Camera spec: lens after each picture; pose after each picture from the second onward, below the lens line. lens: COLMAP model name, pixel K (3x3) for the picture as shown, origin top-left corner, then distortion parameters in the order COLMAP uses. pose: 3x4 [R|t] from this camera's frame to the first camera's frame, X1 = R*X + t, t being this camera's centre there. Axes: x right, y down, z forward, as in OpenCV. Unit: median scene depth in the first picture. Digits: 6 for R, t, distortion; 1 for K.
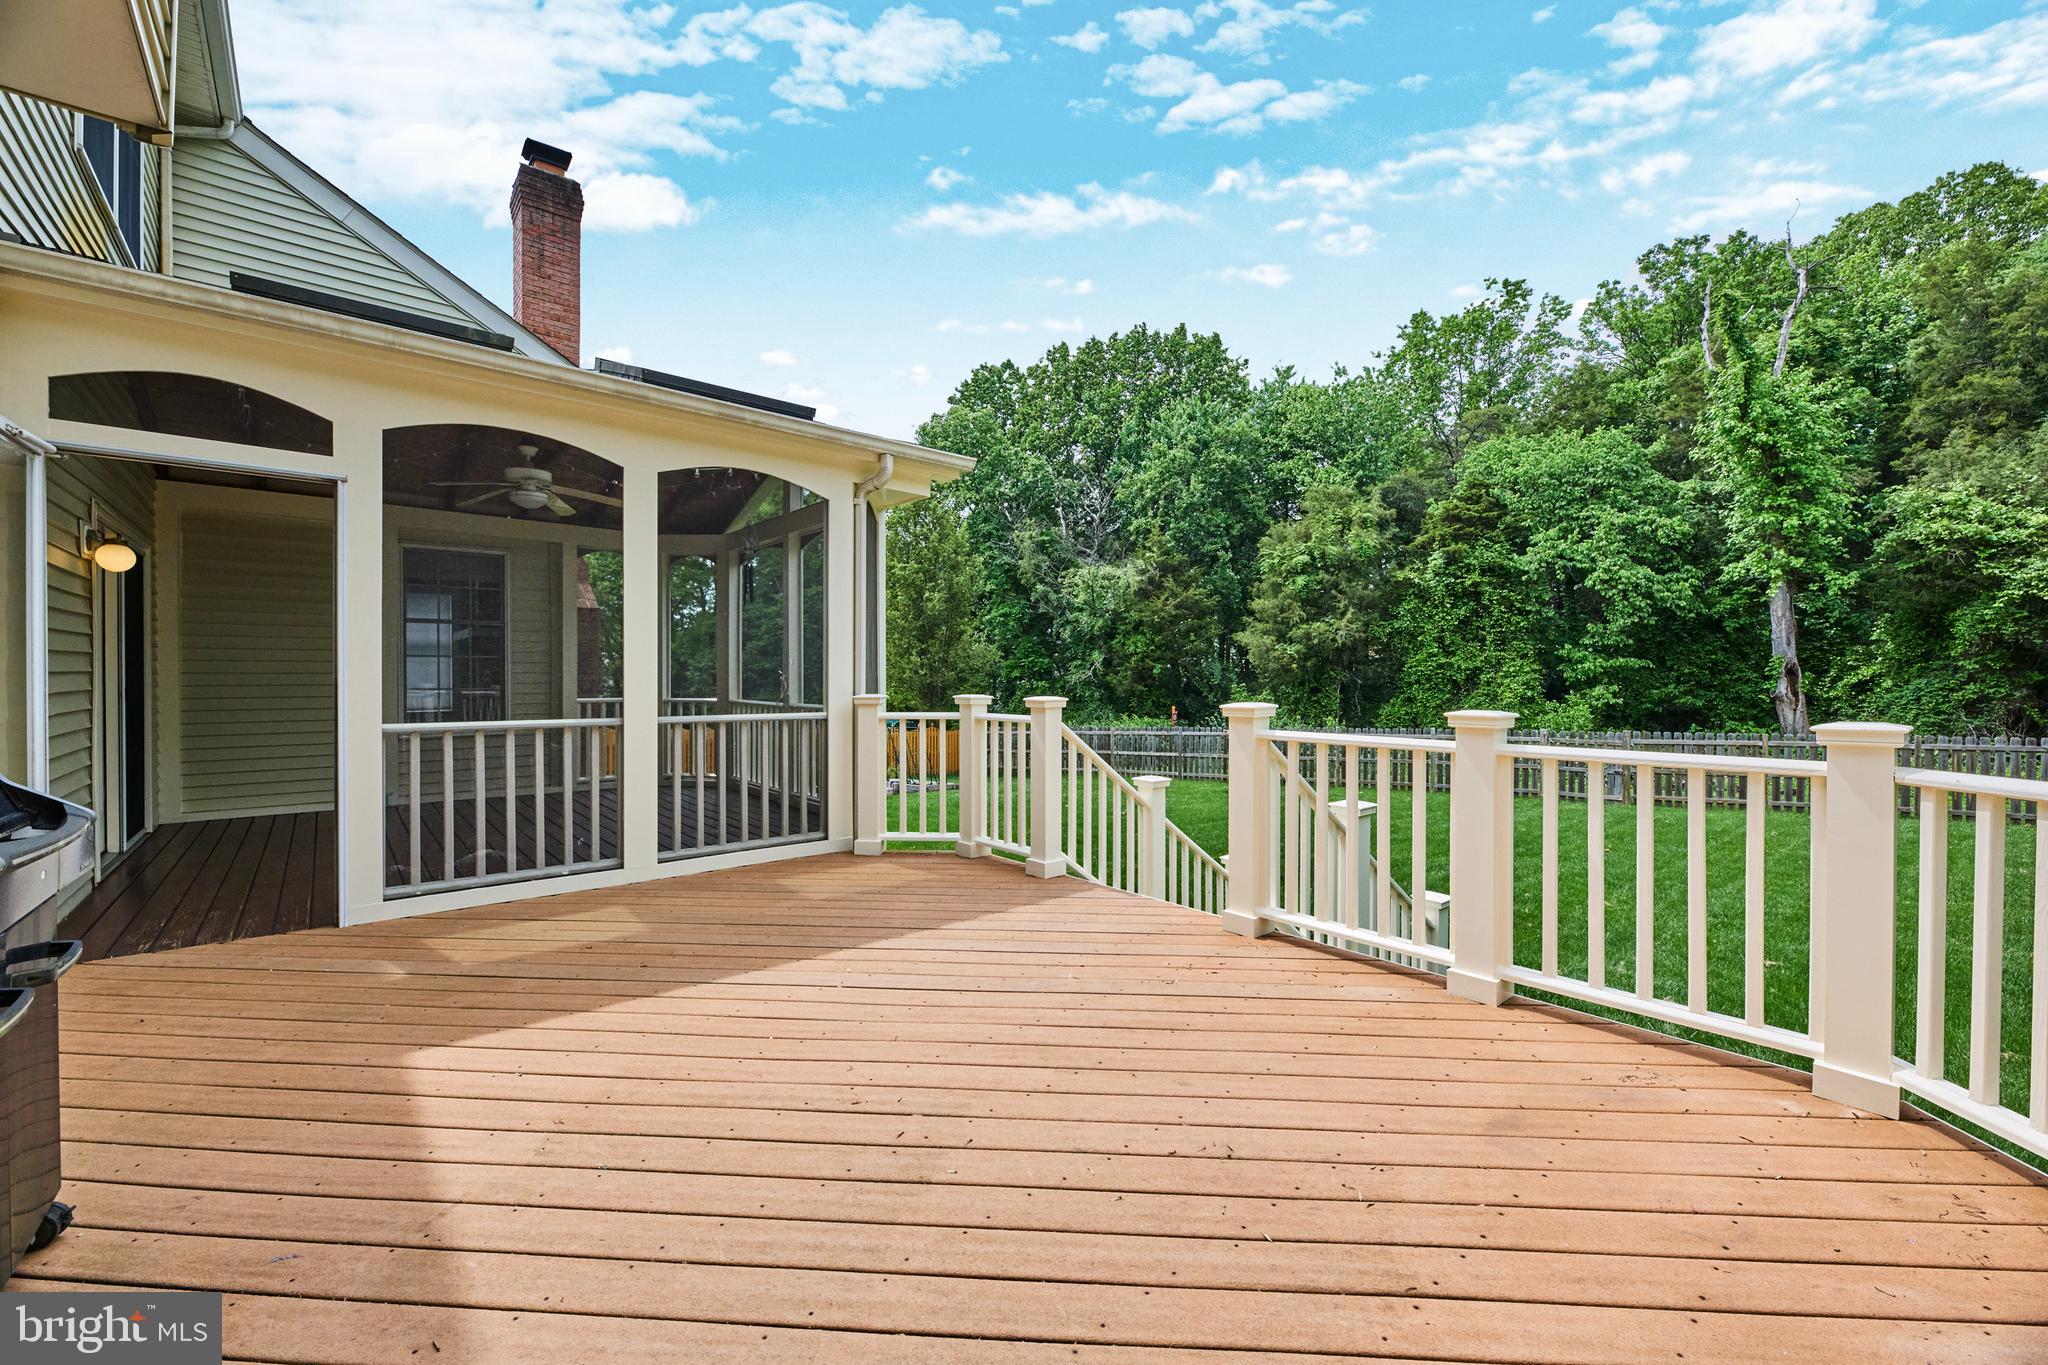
lens RADIAL K [[821.6, 0, 1024.0], [0, 821.6, 682.5], [0, 0, 1]] dist [-0.001110, -0.000537]
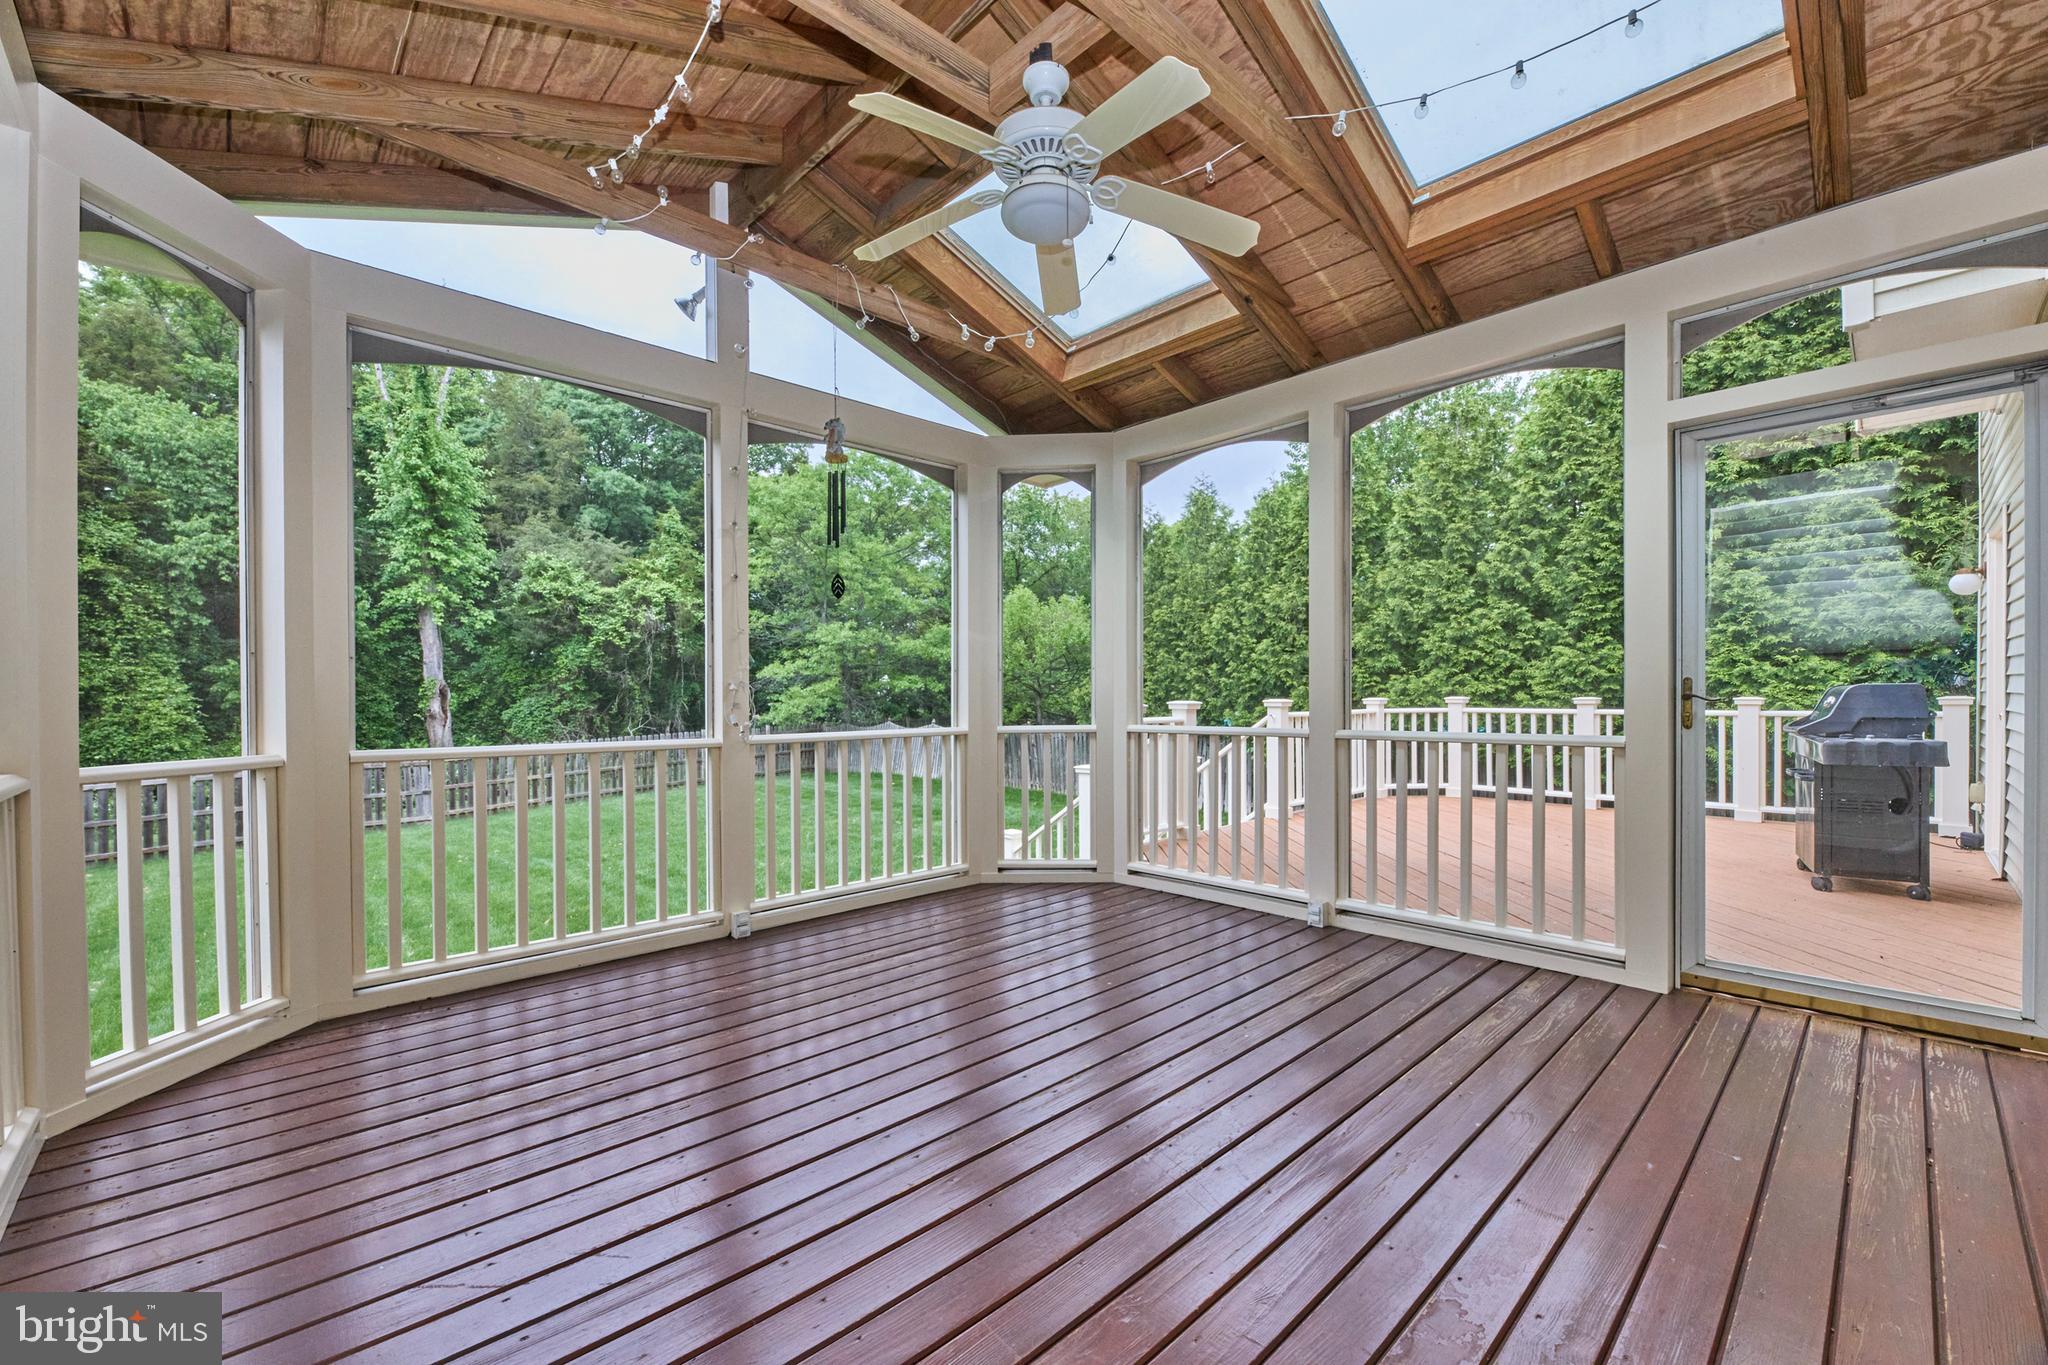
lens RADIAL K [[821.6, 0, 1024.0], [0, 821.6, 682.5], [0, 0, 1]] dist [-0.001110, -0.000537]
pose [[-0.043345, 0.011935, 0.998989, -0.189209], [0.014721, 0.999828, -0.011306, -0.001593], [-0.998952, 0.014216, -0.043513, 0.197038]]
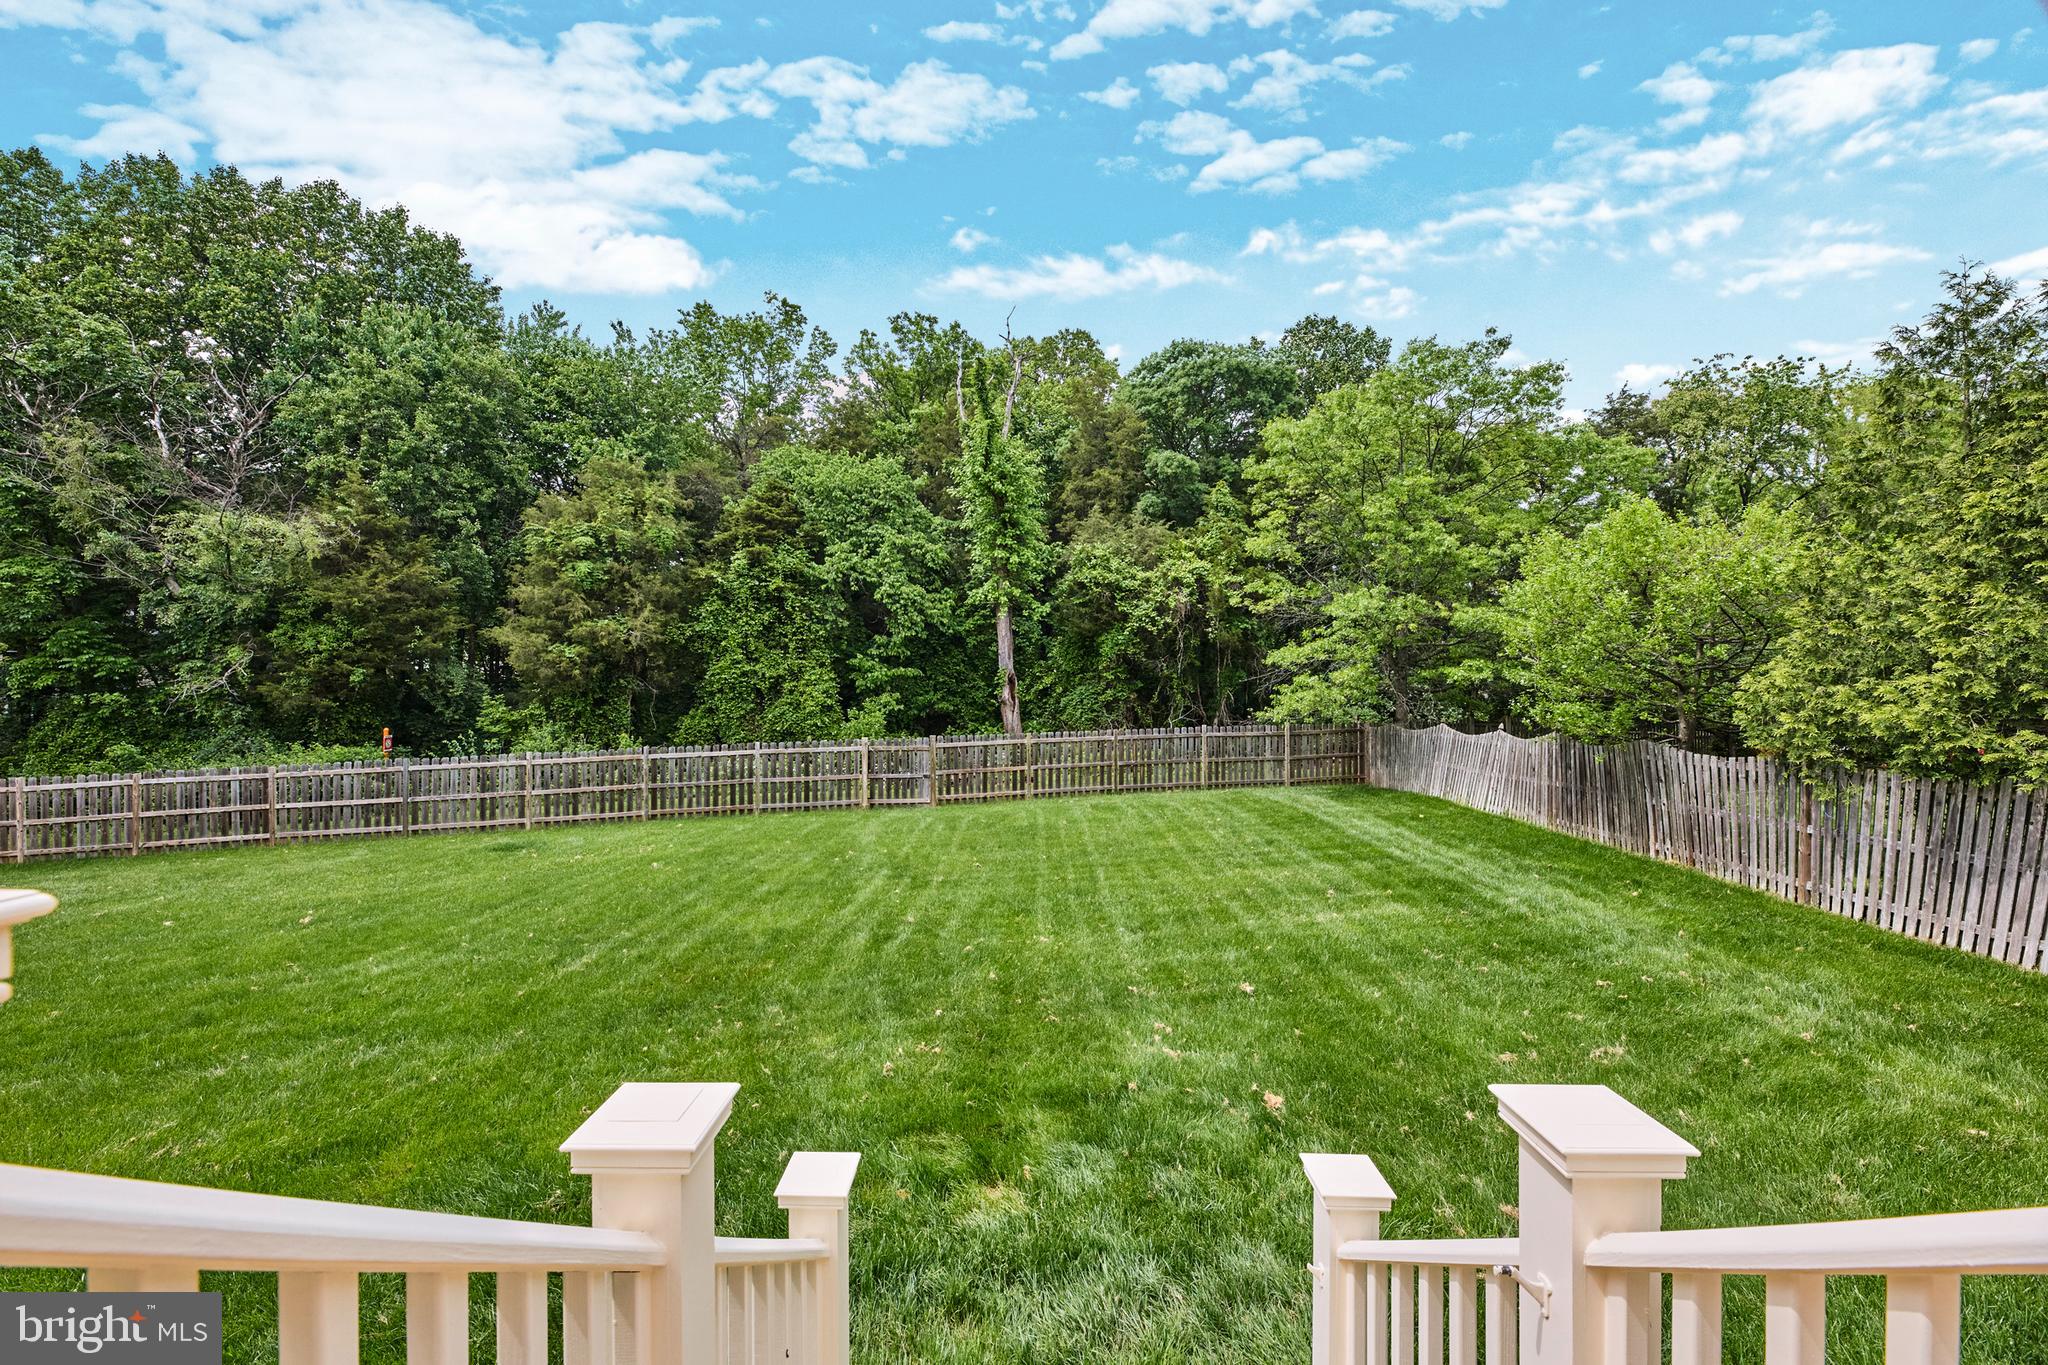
lens RADIAL K [[821.6, 0, 1024.0], [0, 821.6, 682.5], [0, 0, 1]] dist [-0.001110, -0.000537]
pose [[0.657304, 0.000596, 0.753625, 0.011322], [0.007423, 0.999946, -0.007265, -0.000923], [-0.753589, 0.010370, 0.657264, 0.137791]]
